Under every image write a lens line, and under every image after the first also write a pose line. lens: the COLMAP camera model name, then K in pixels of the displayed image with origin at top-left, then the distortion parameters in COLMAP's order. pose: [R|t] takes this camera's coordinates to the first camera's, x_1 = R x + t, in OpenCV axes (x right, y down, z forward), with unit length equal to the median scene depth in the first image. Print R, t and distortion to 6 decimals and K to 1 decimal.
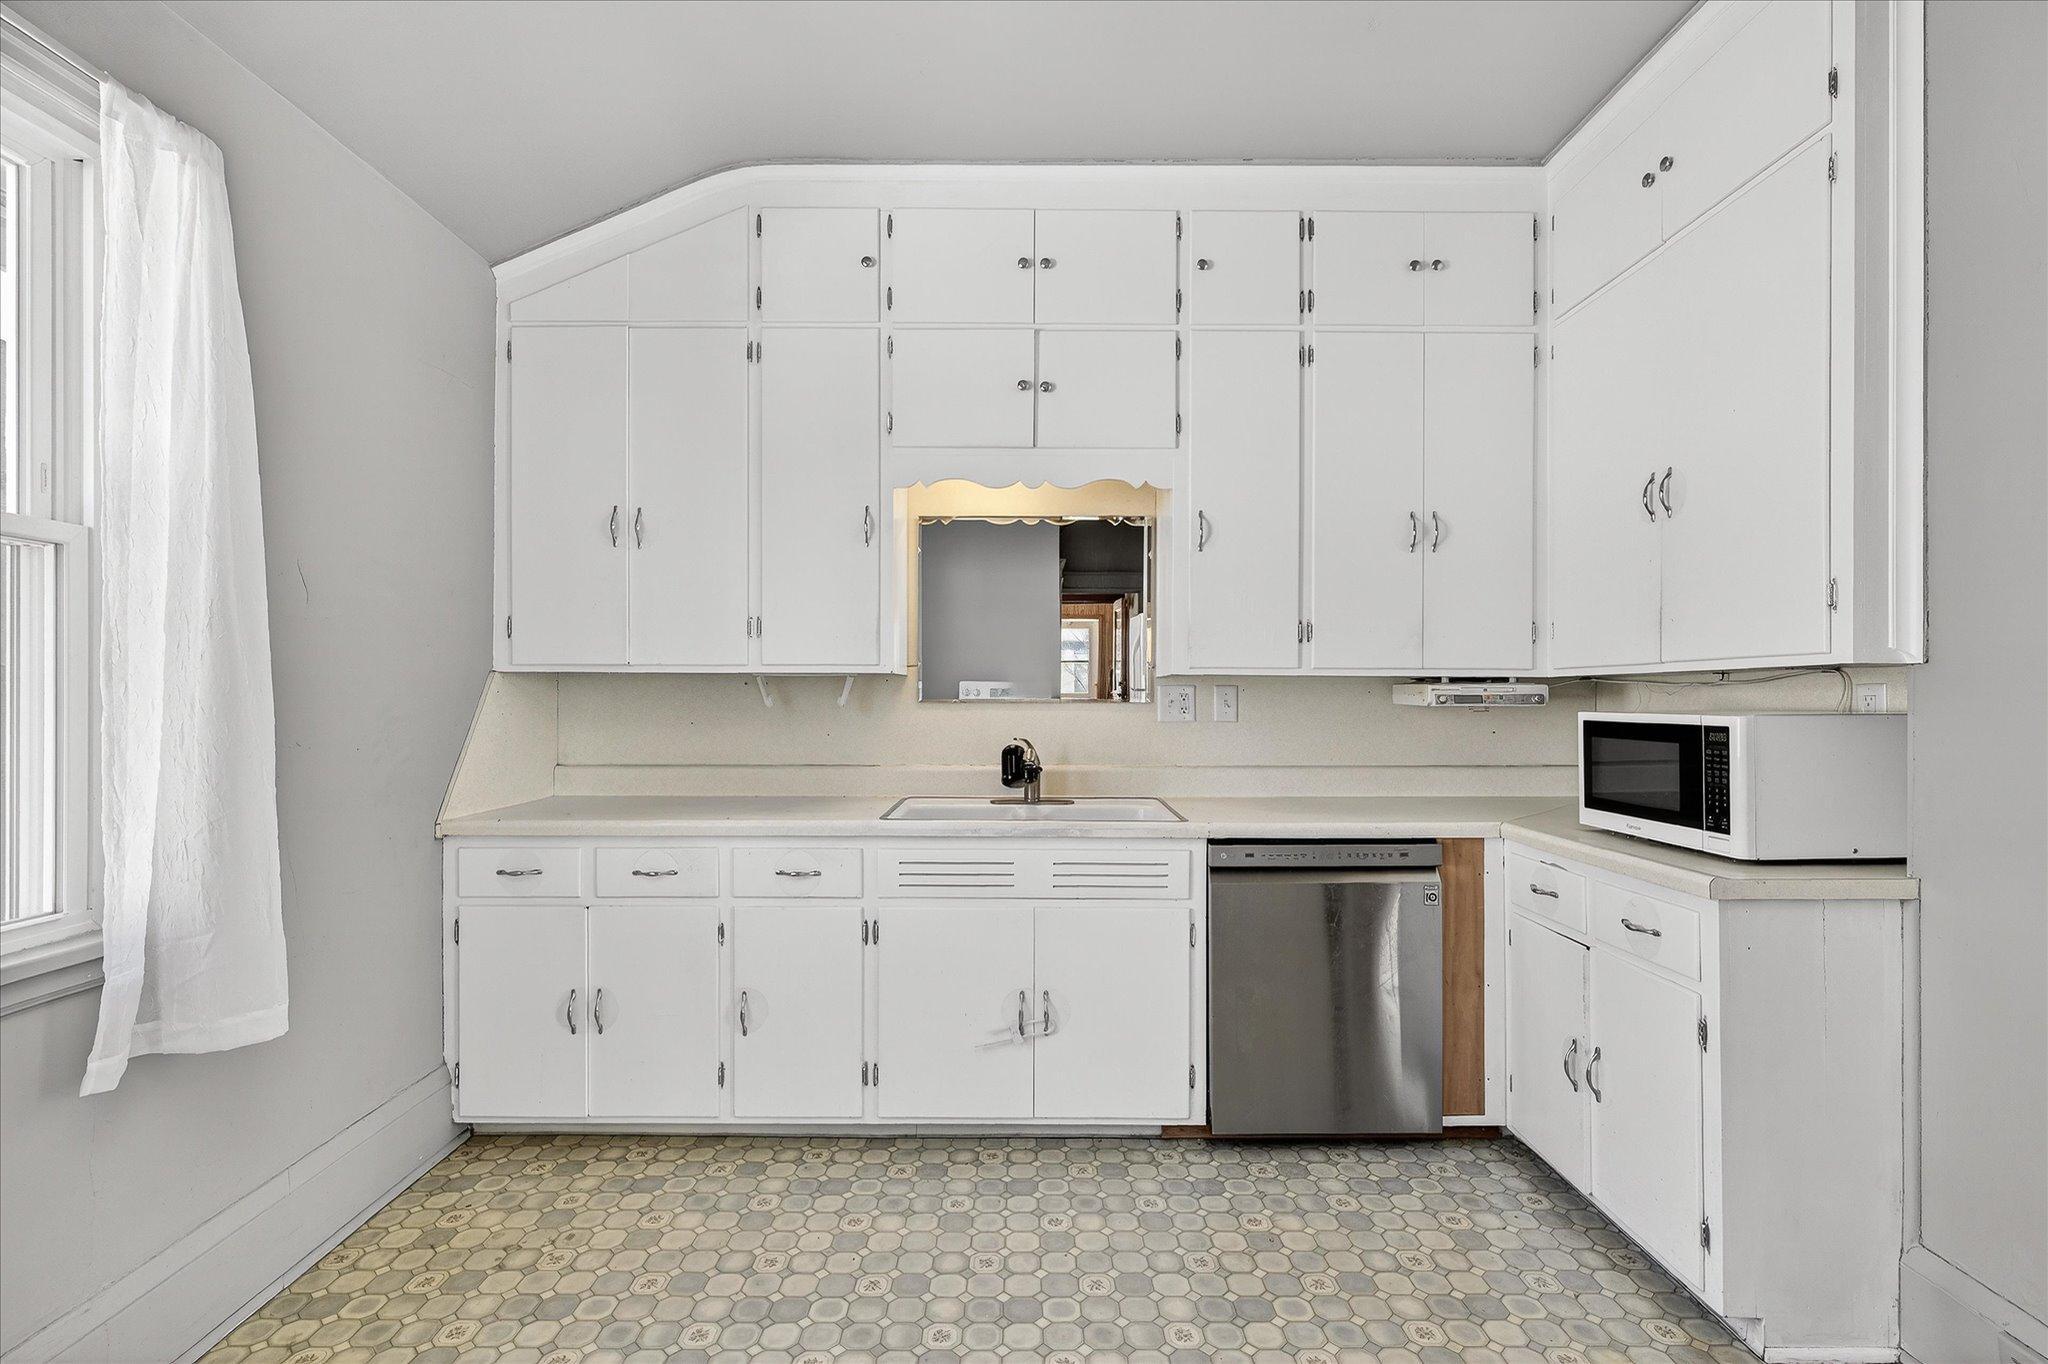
lens RADIAL K [[976.0, 0, 1028.7], [0, 976.0, 685.1], [0, 0, 1]] dist [0.002558, -0.001288]
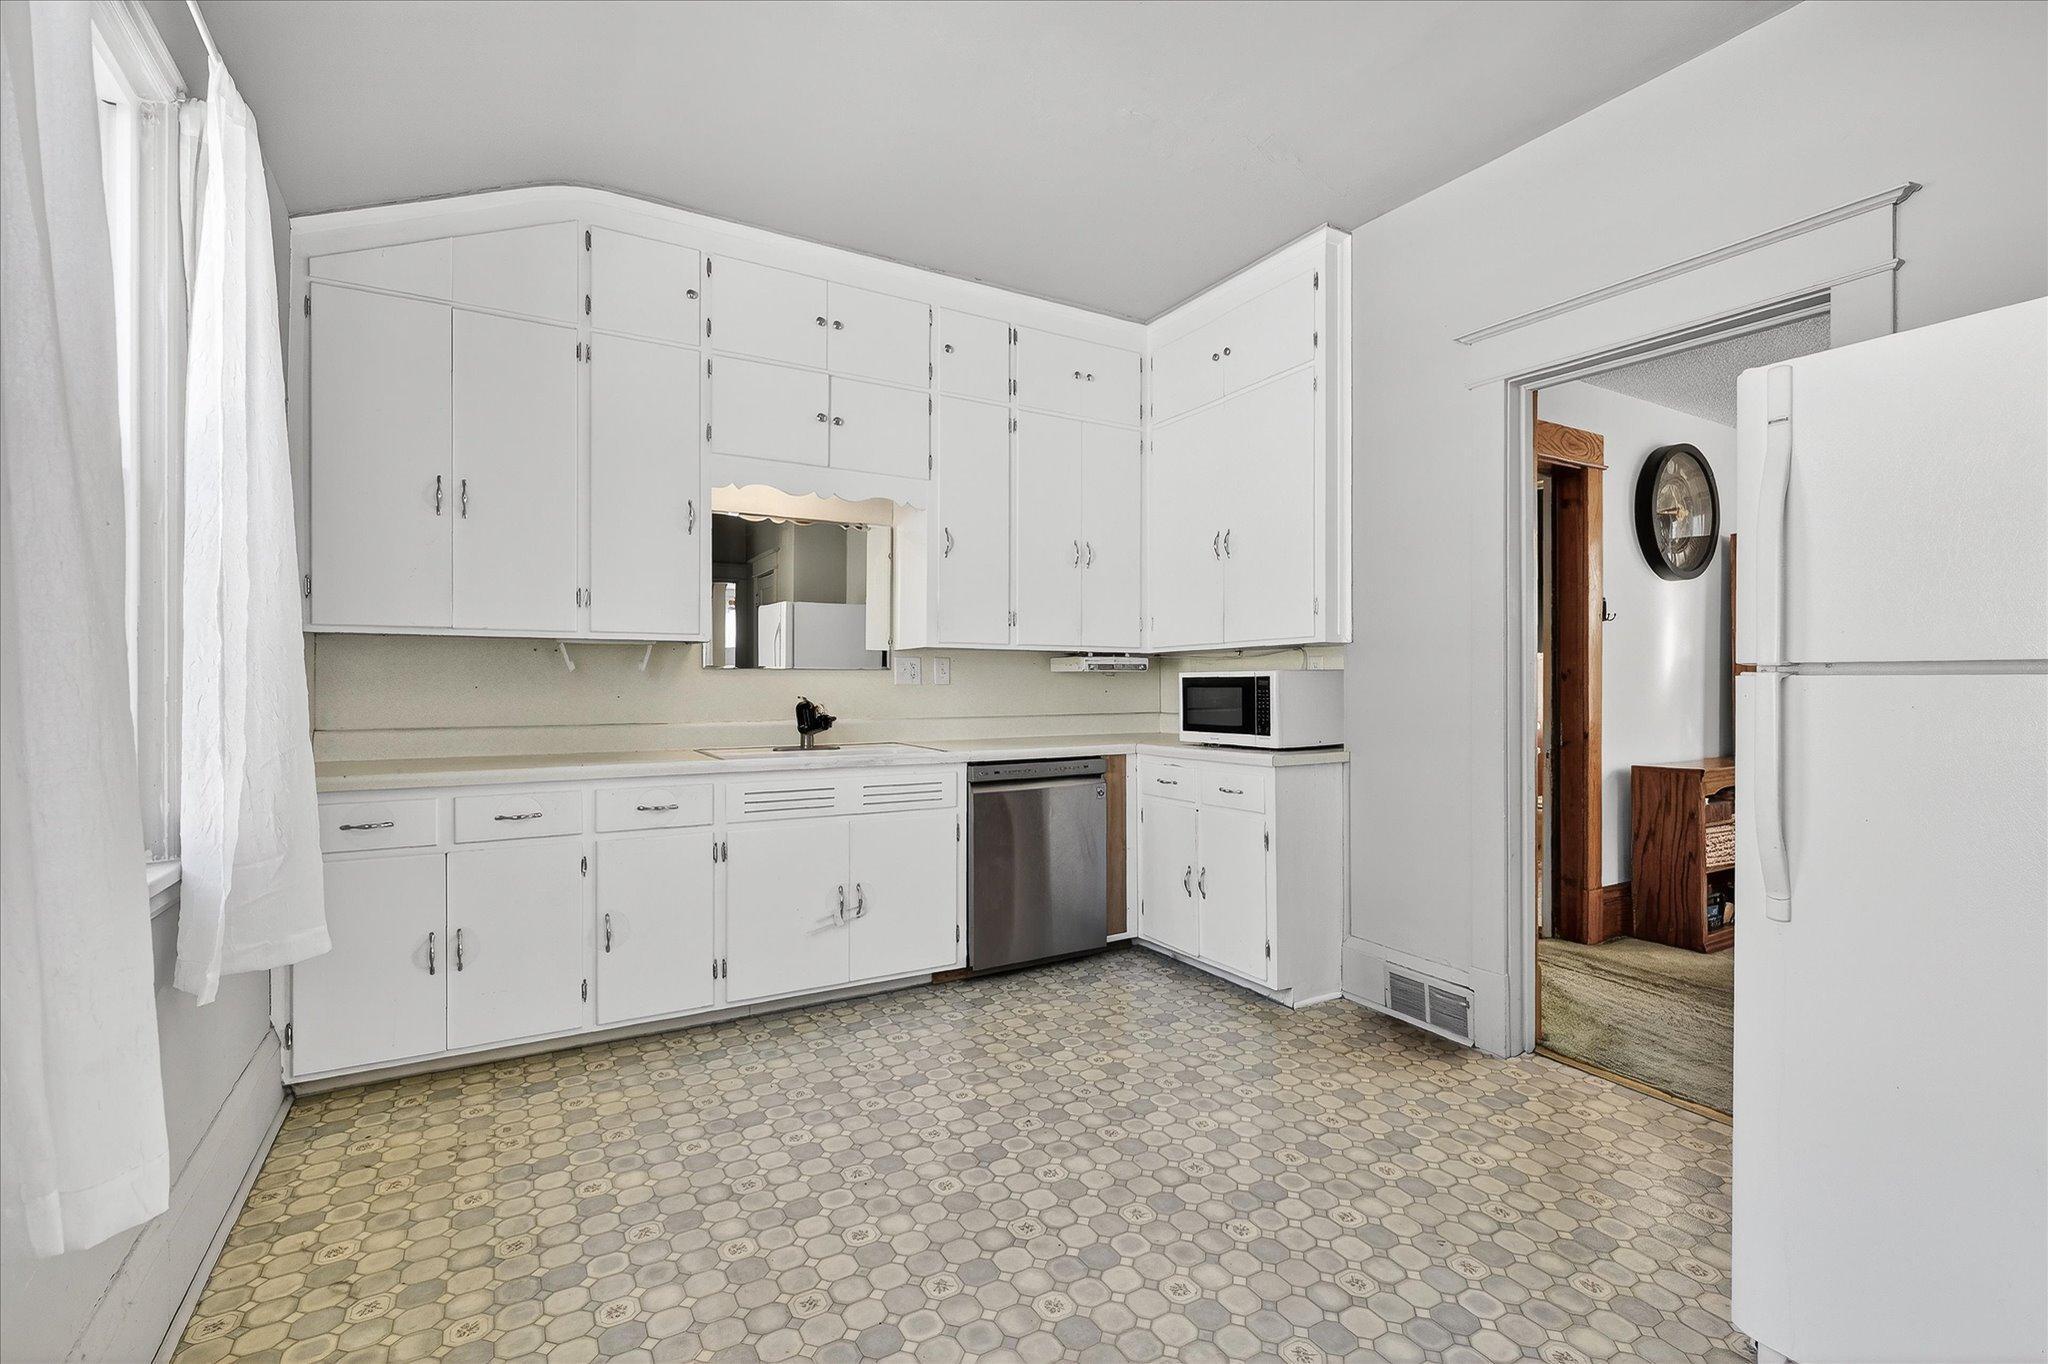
lens RADIAL K [[976.0, 0, 1022.9], [0, 976.0, 679.8], [0, 0, 1]] dist [0.002558, -0.001288]
pose [[0.853713, 0.002056, 0.520740, -0.473849], [-0.000370, 0.999994, -0.003342, 0.041705], [-0.520743, 0.002660, 0.853709, -0.238497]]
